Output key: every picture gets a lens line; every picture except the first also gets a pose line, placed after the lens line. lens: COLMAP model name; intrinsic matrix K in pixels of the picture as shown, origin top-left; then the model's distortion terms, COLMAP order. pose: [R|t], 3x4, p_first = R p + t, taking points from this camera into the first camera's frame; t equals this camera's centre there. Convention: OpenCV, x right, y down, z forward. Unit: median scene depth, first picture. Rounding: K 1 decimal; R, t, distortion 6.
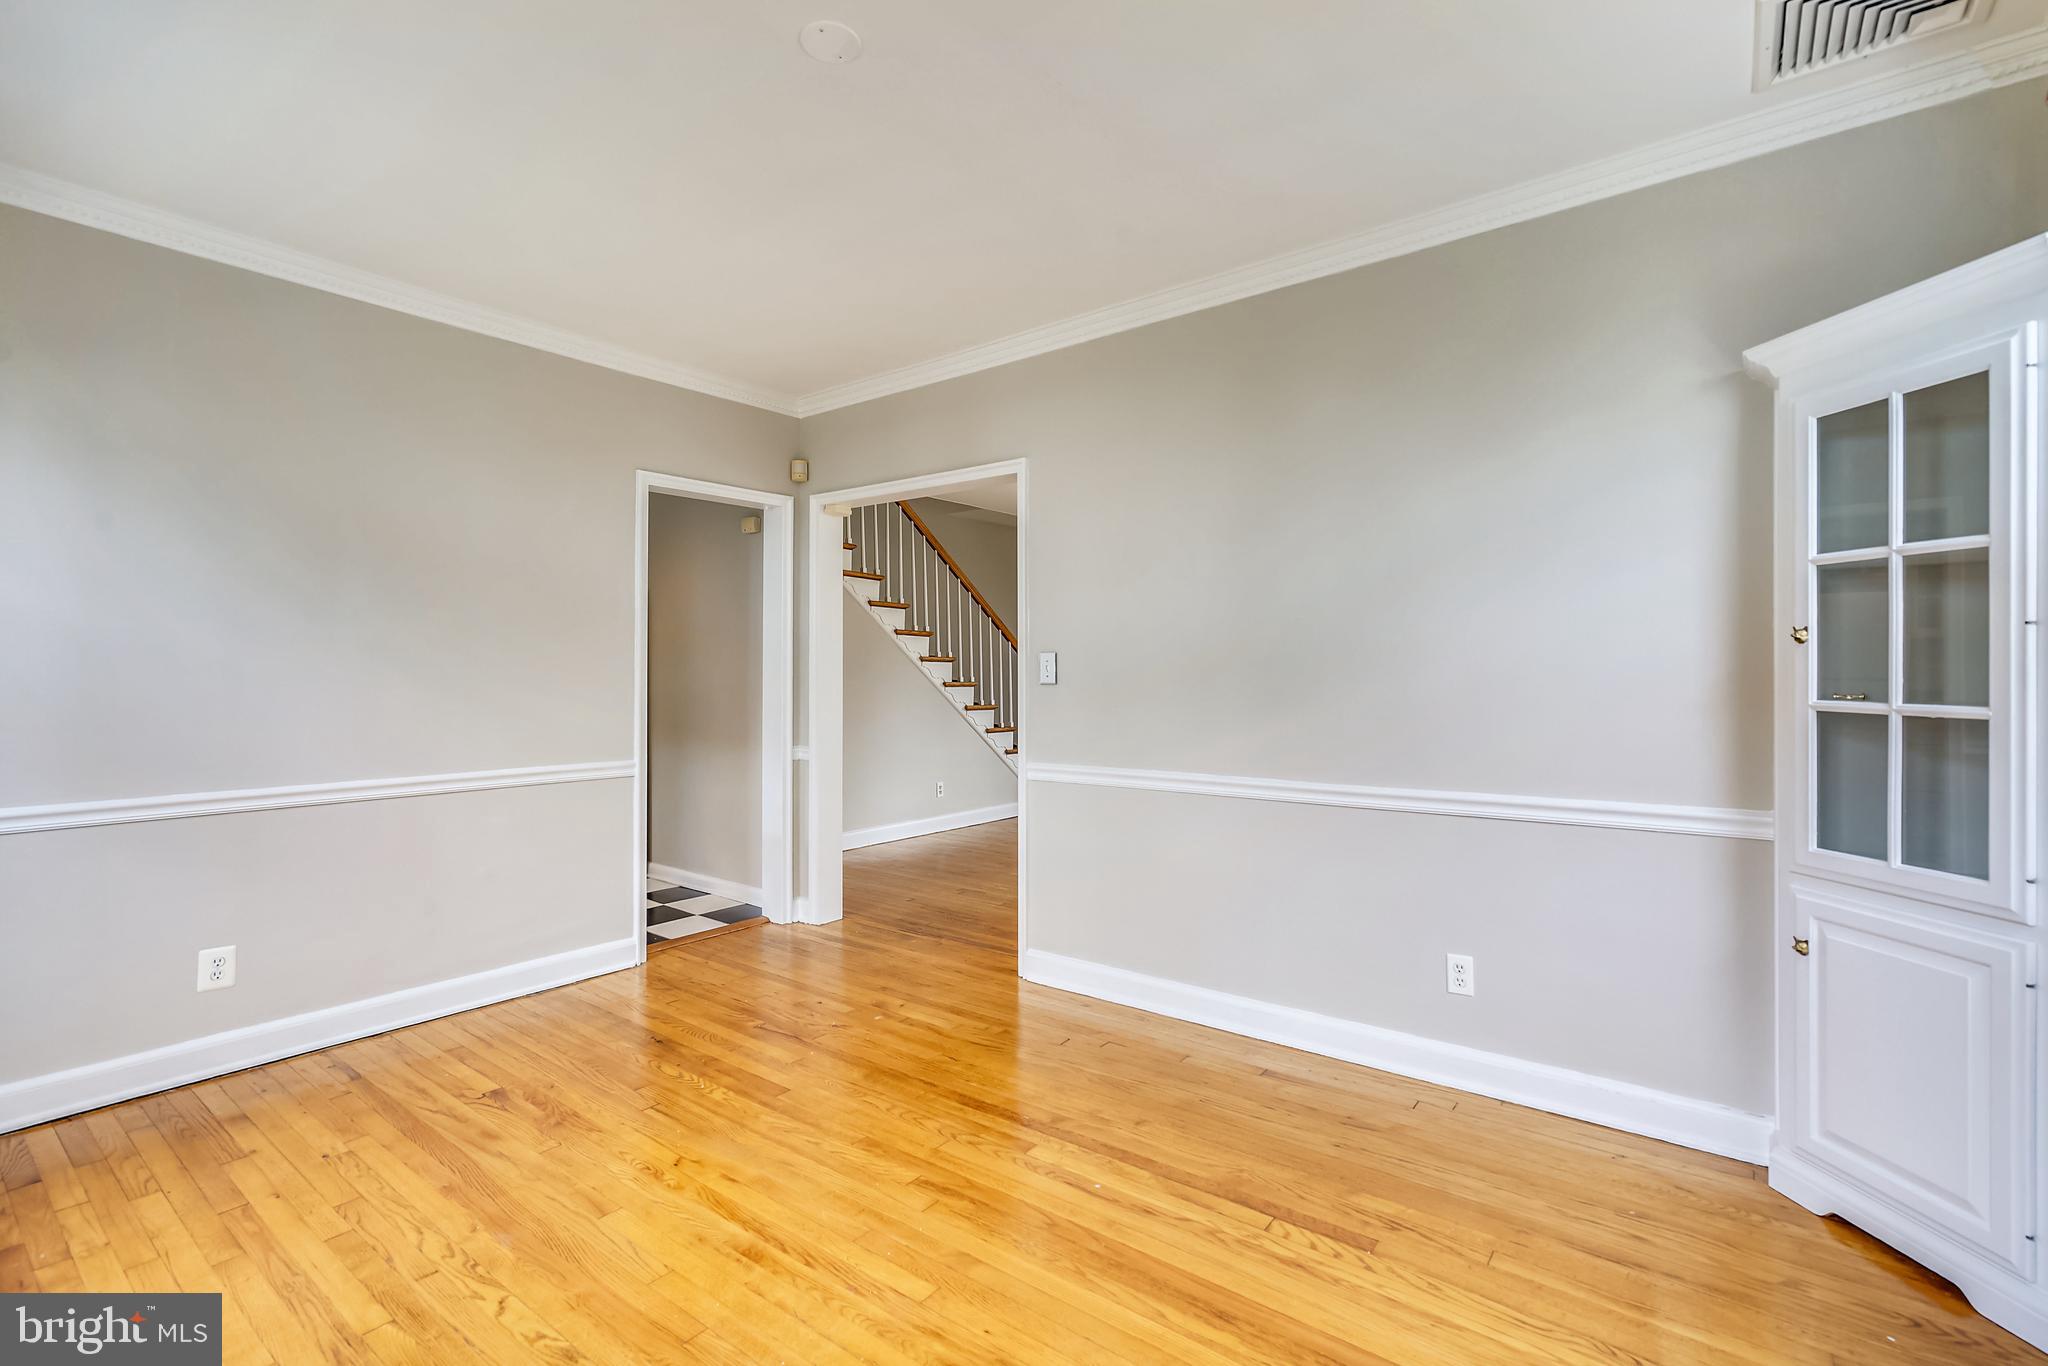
lens RADIAL K [[921.7, 0, 1018.5], [0, 921.7, 674.0], [0, 0, 1]] dist [0.002549, 0.000364]
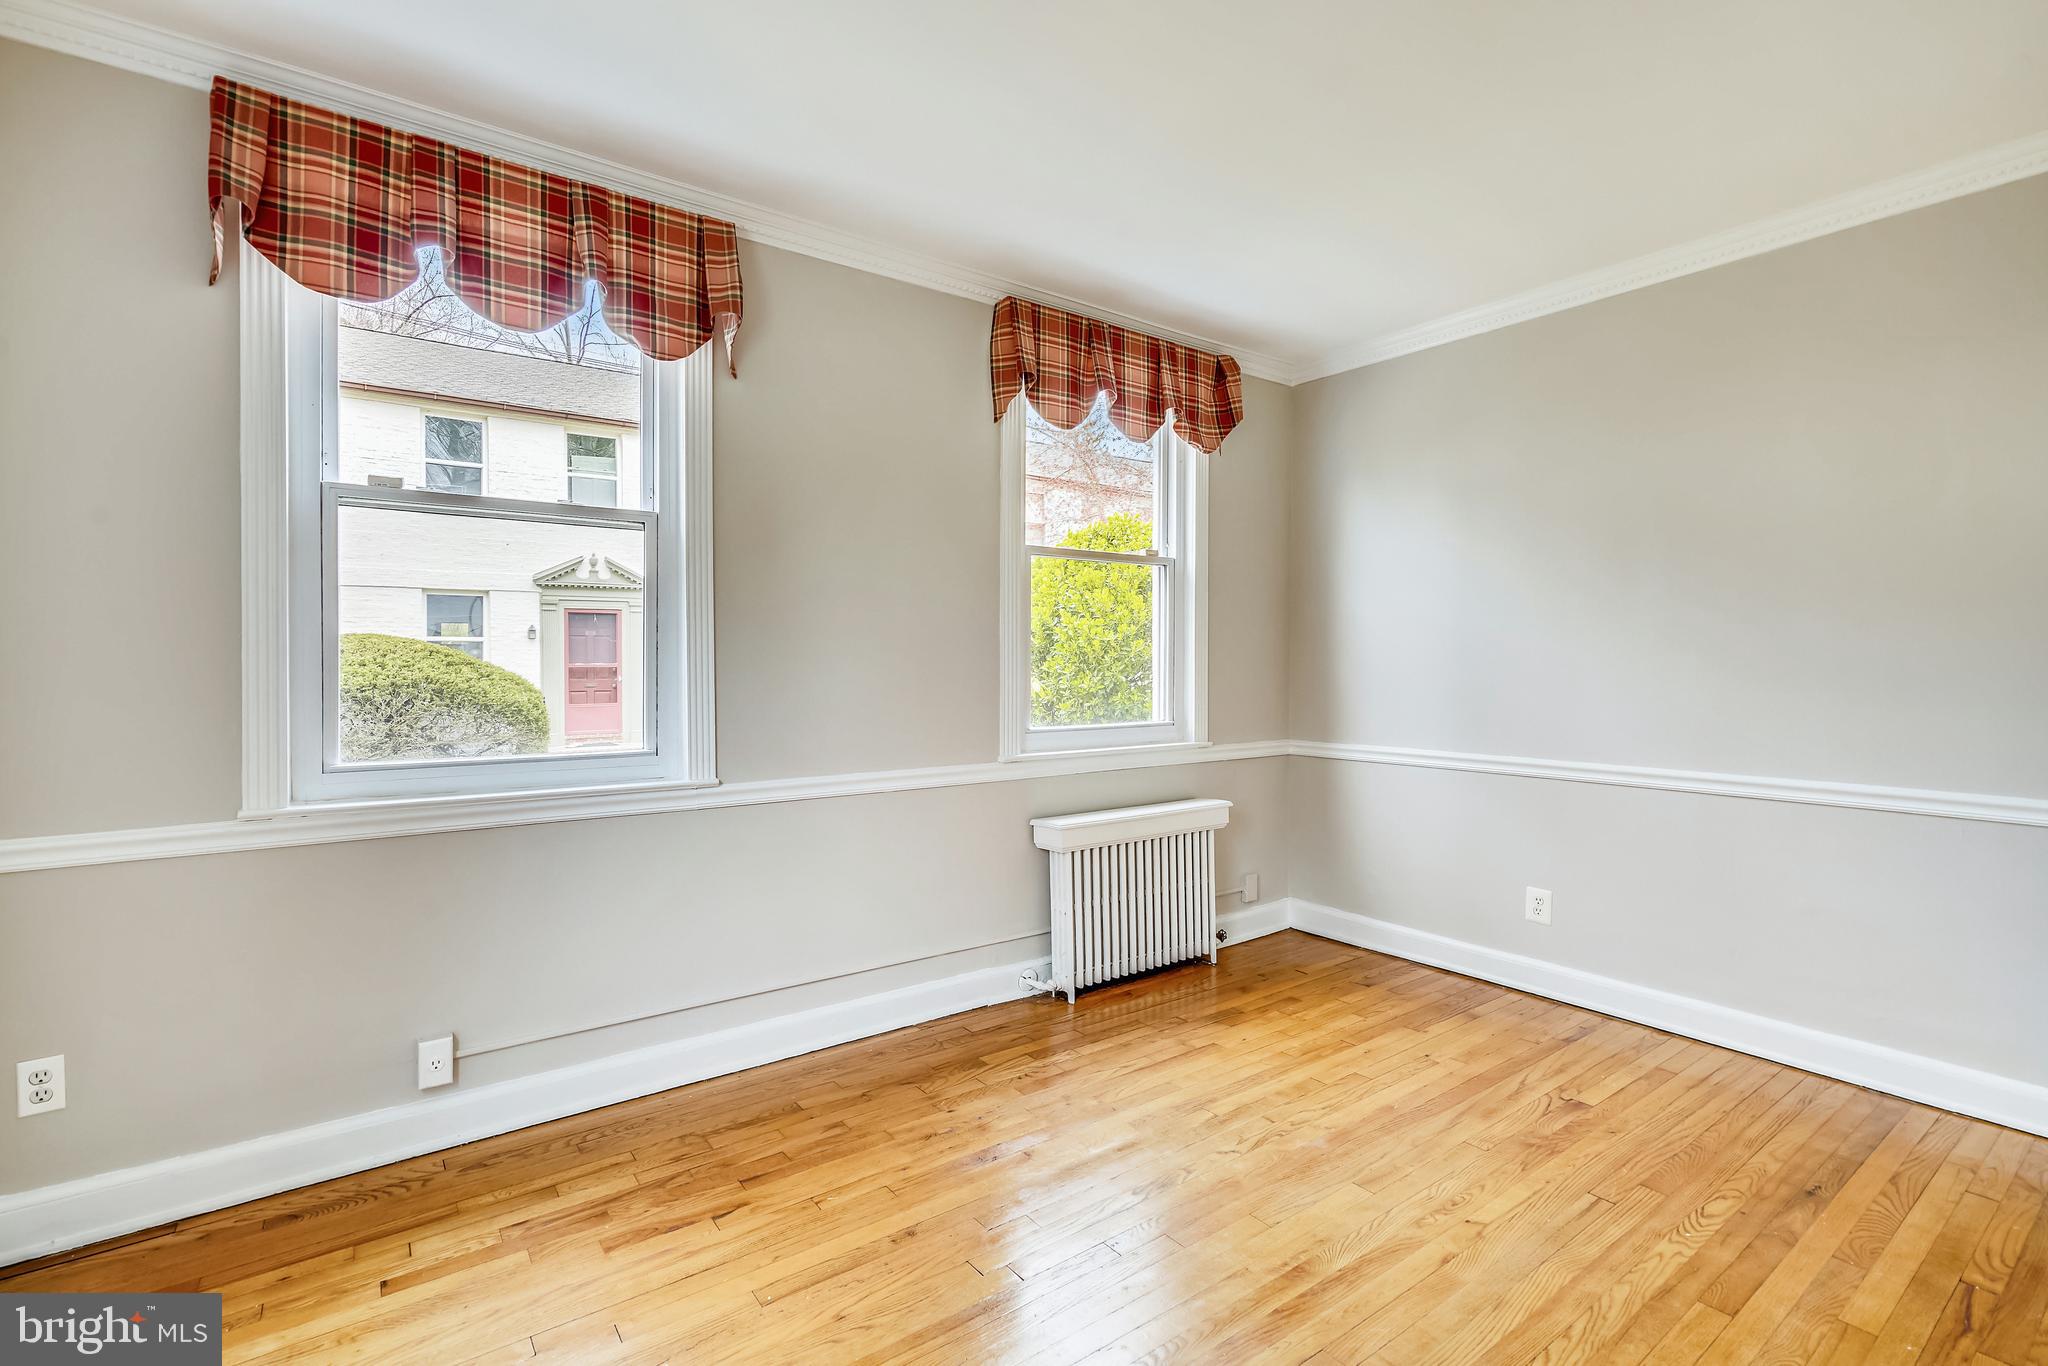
lens RADIAL K [[942.8, 0, 1014.6], [0, 942.8, 654.5], [0, 0, 1]] dist [0.002142, 0.000687]
pose [[-0.276192, -0.004466, -0.961092, 0.579452], [0.001619, 0.999986, -0.005112, -0.003117], [0.961101, -0.002968, -0.276181, 0.790687]]
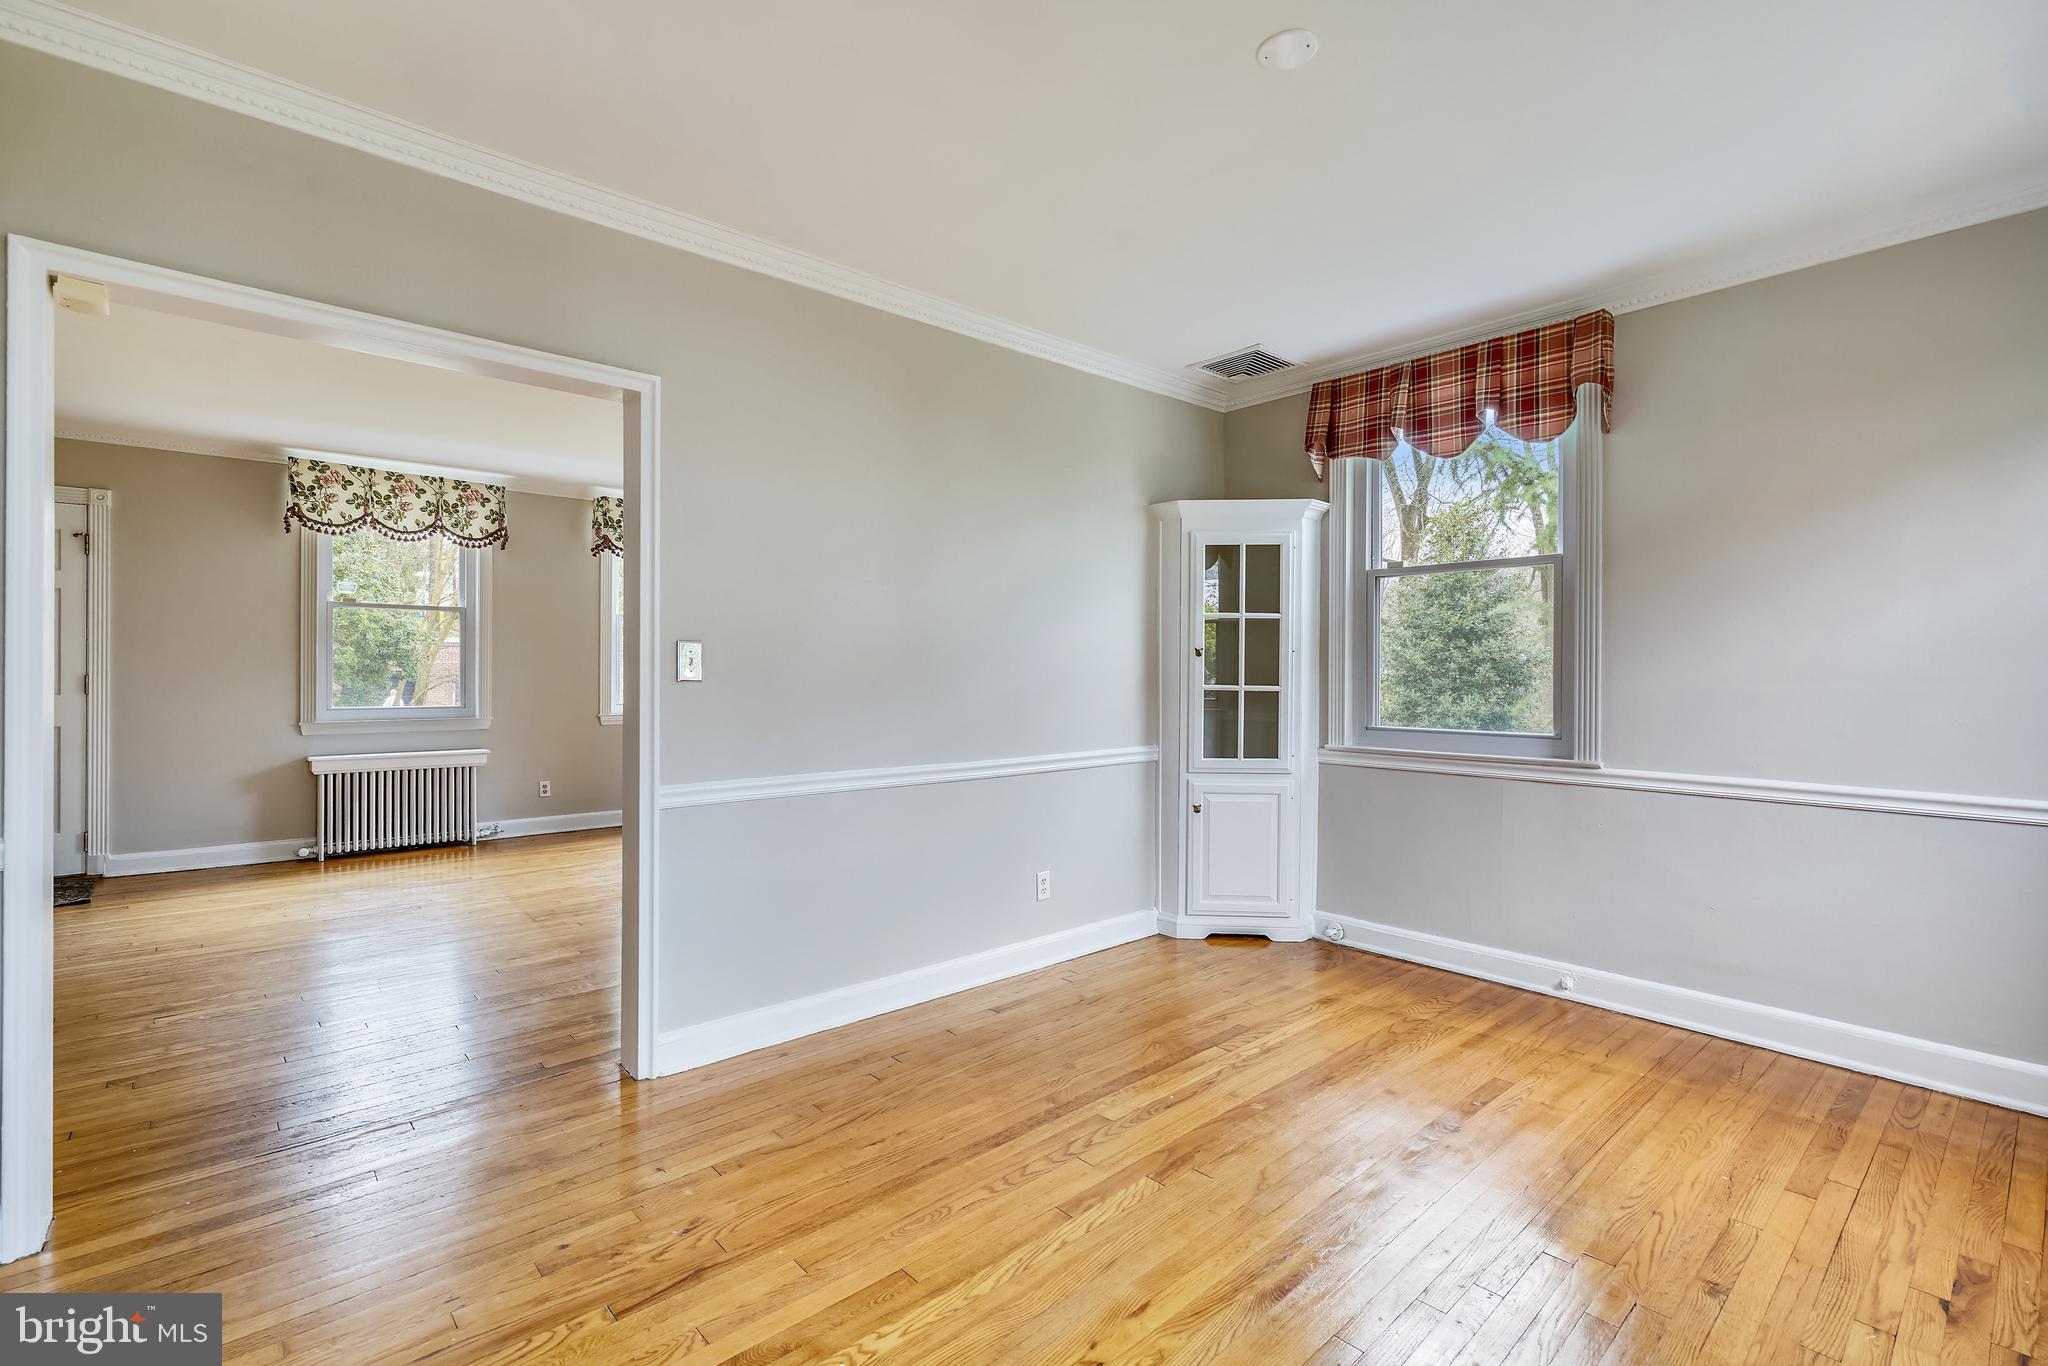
lens RADIAL K [[910.8, 0, 1010.8], [0, 910.8, 688.3], [0, 0, 1]] dist [0.001163, 0.000217]
pose [[0.193251, -0.015605, 0.981025, -1.004717], [-0.003408, 0.999857, 0.016576, 0.003490], [-0.981143, -0.006547, 0.193171, 0.885550]]
